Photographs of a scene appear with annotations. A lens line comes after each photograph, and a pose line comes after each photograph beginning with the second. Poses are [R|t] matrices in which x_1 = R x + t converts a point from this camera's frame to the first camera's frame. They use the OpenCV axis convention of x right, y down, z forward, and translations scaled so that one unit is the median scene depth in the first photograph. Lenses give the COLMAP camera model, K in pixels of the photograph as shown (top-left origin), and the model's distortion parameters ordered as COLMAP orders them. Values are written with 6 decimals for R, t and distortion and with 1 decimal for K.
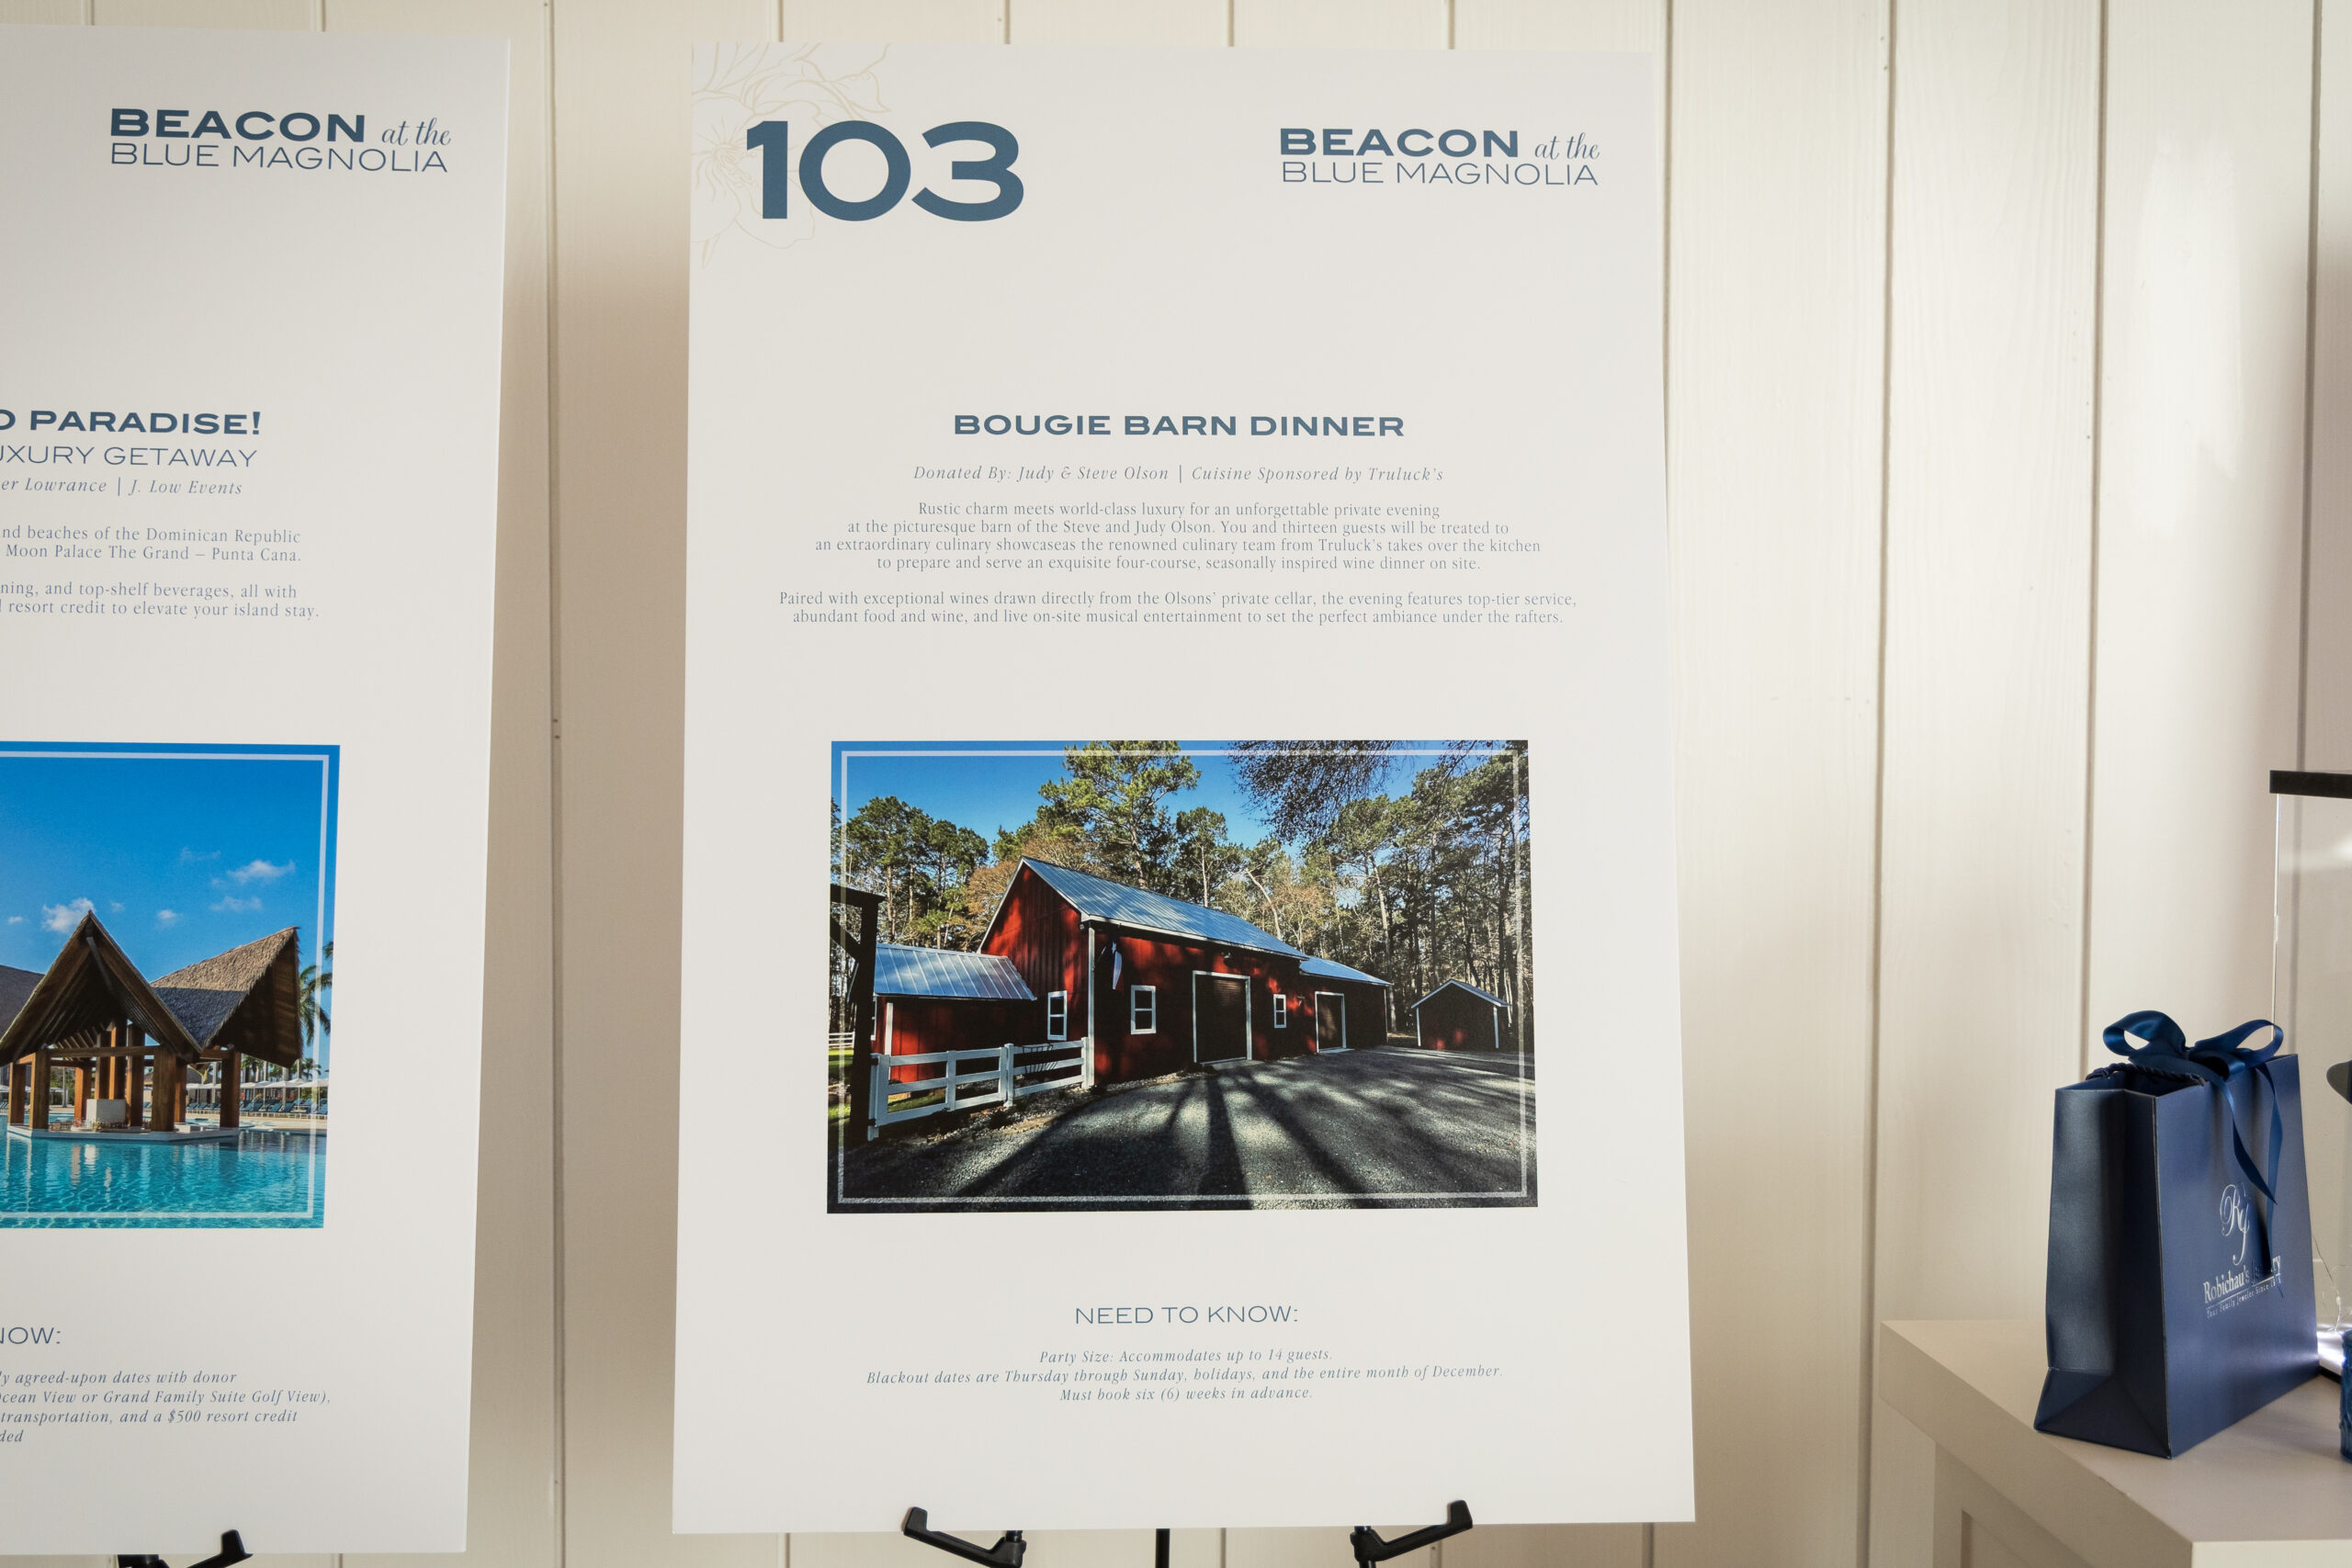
lens RADIAL K [[4442.1, 0, 1176.0], [0, 4442.1, 784.0], [0, 0, 1]] dist [0.214190, -0.185002]
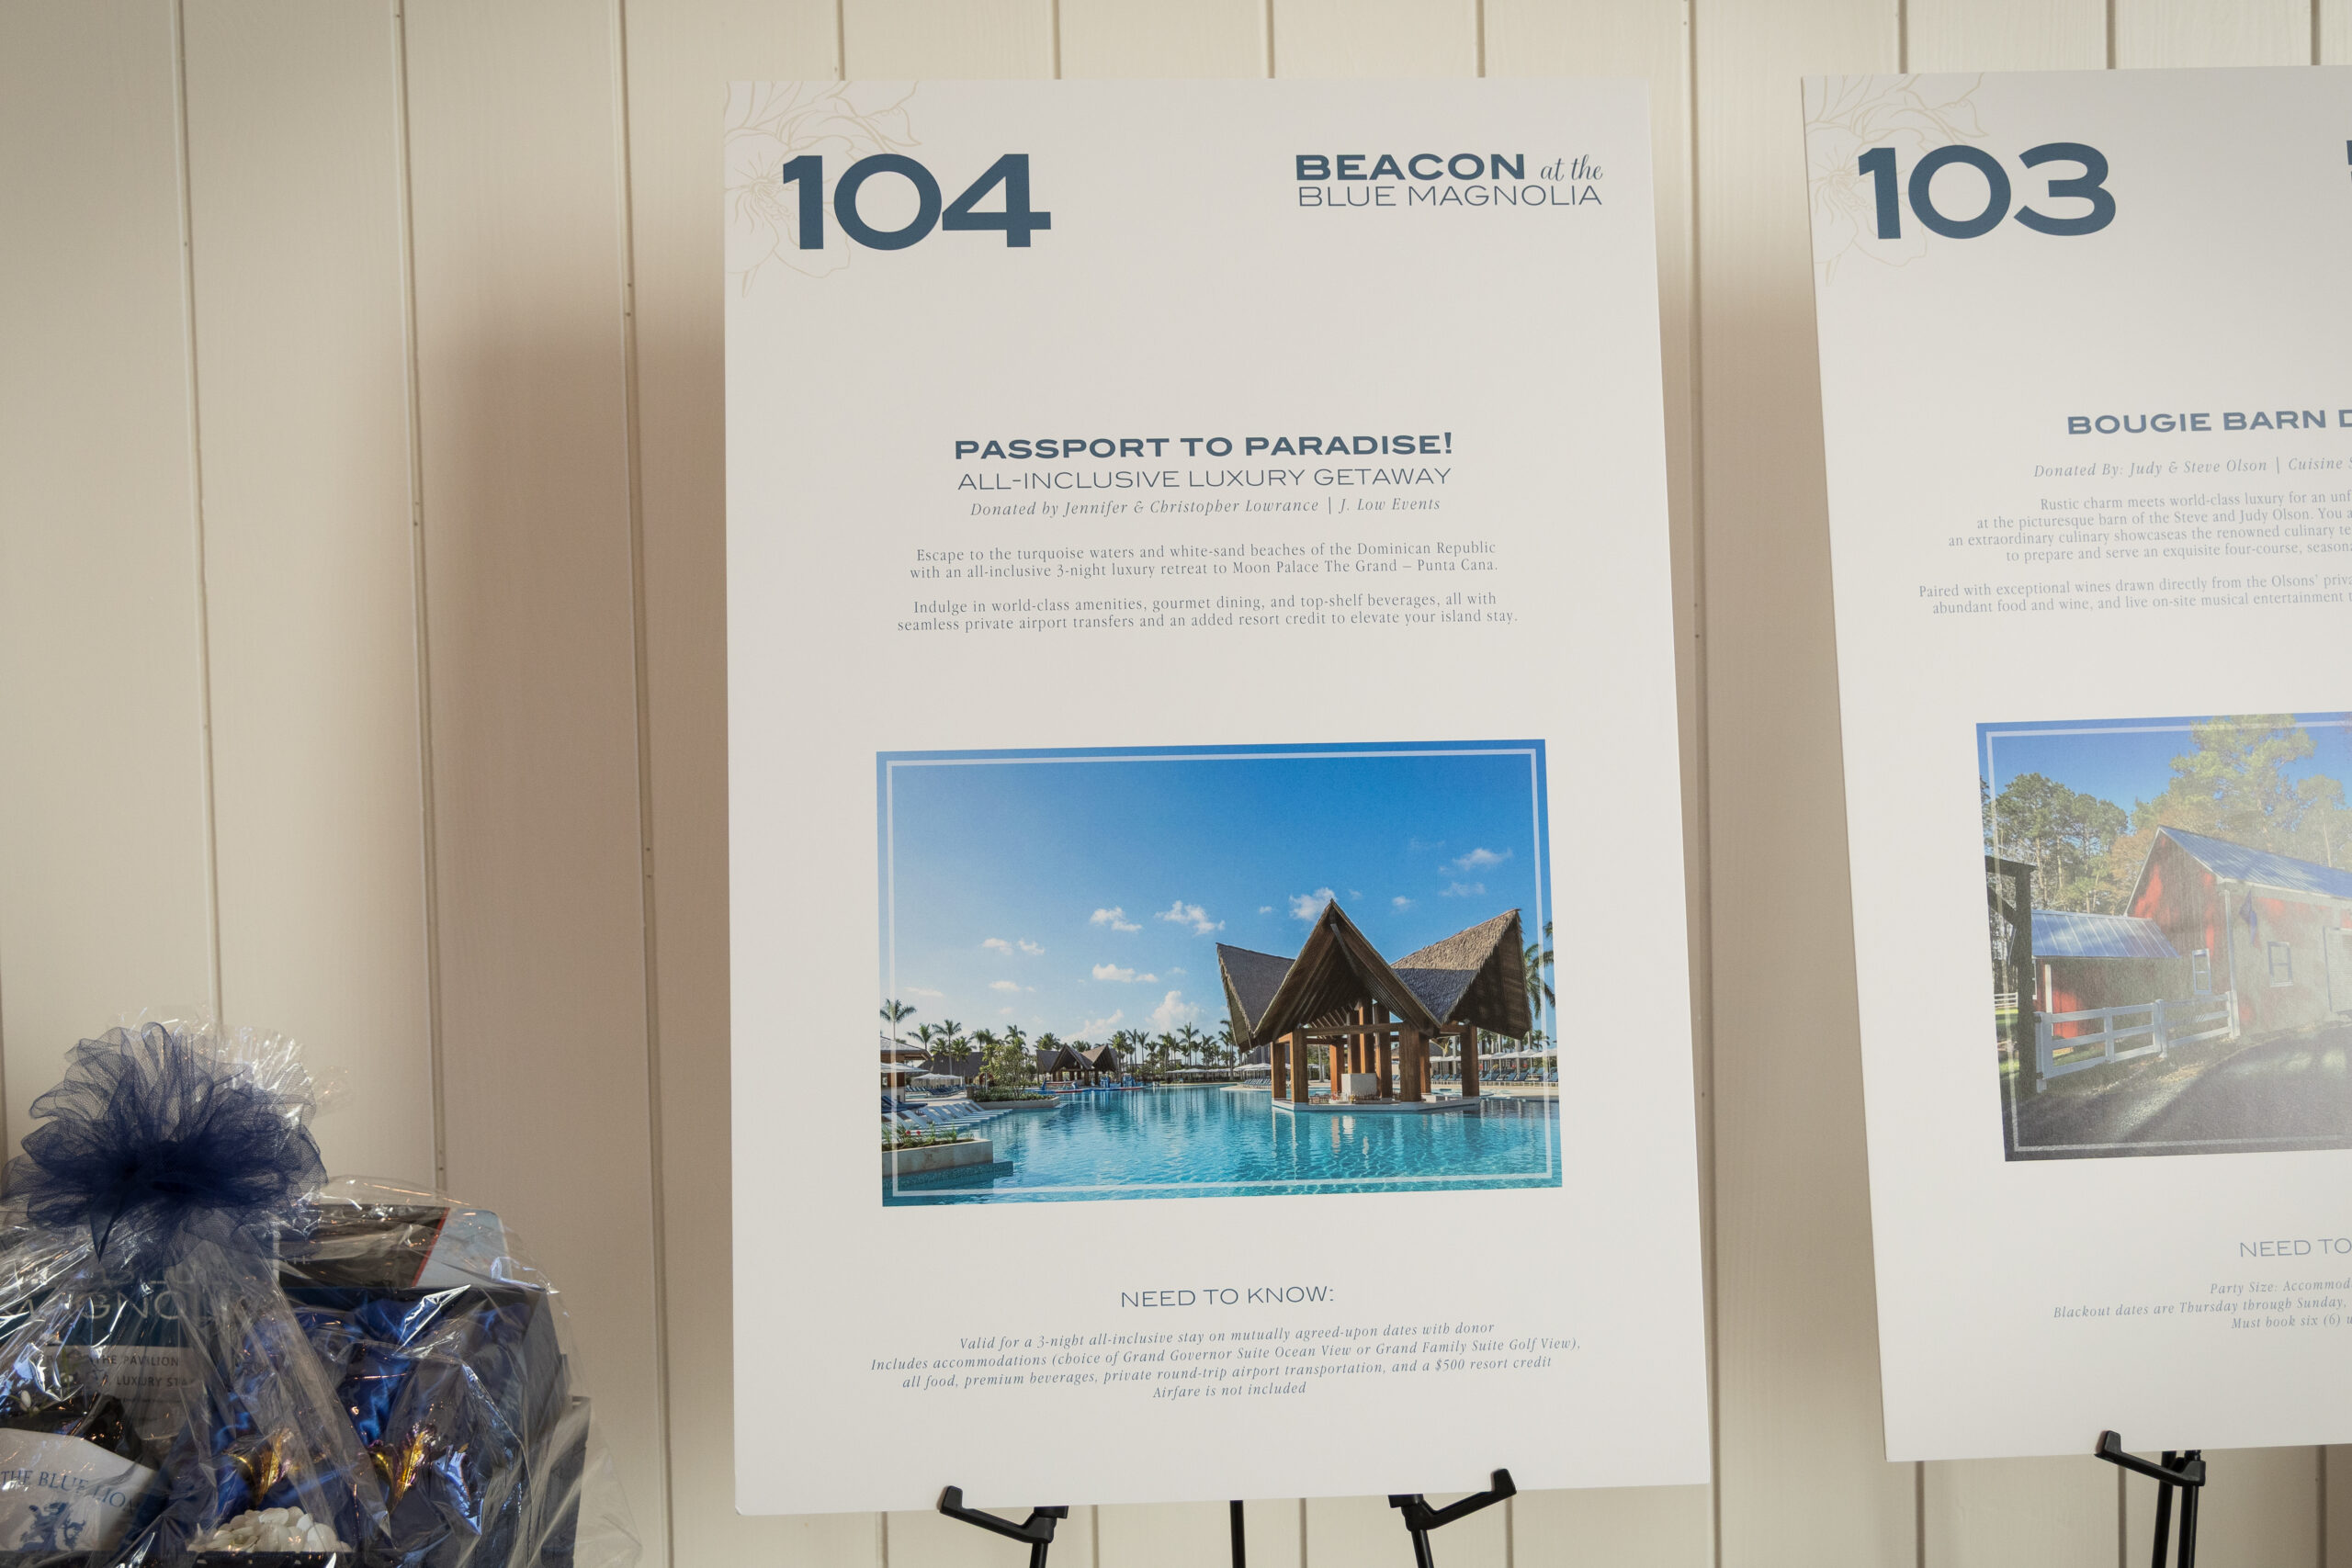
lens RADIAL K [[4326.3, 0, 1176.0], [0, 4326.3, 784.0], [0, 0, 1]] dist [0.219771, -0.167967]
pose [[0.994827, -0.029052, 0.097345, -0.375361], [0.029269, 0.999571, -0.000805, 0.000303], [-0.097280, 0.003650, 0.995250, -0.029312]]
